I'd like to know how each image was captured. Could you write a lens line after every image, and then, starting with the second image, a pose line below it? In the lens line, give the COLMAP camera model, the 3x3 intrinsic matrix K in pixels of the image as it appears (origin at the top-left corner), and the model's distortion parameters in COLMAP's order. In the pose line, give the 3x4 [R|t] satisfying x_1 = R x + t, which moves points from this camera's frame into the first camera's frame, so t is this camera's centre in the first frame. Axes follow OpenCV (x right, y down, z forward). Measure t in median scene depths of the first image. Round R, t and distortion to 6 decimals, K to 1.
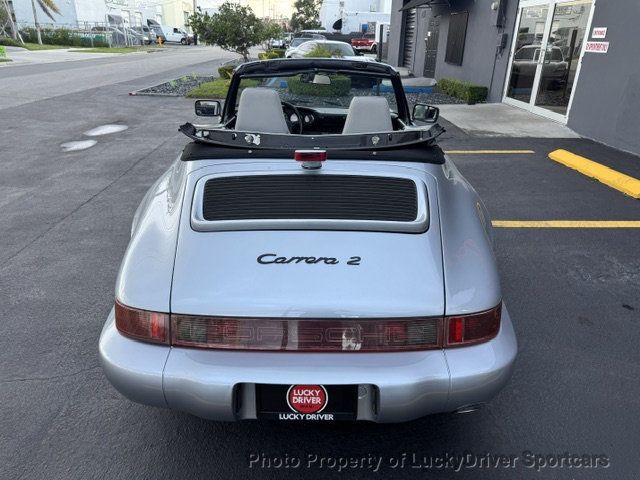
lens RADIAL K [[461.5, 0, 329.1], [0, 461.5, 240.1], [0, 0, 1]] dist [0.023998, -0.032772]
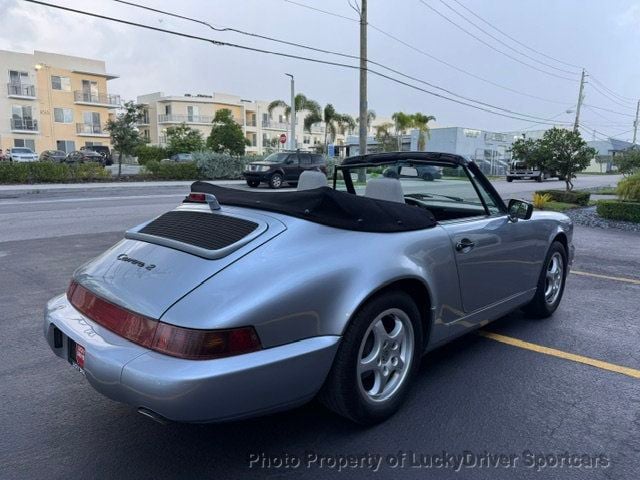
lens RADIAL K [[461.5, 0, 322.7], [0, 461.5, 250.5], [0, 0, 1]] dist [0.023998, -0.032772]
pose [[0.712028, 0.112695, -0.693049, 0.498988], [-0.276519, 0.952278, -0.129245, 0.014604], [0.645409, 0.283667, 0.709210, 0.152978]]
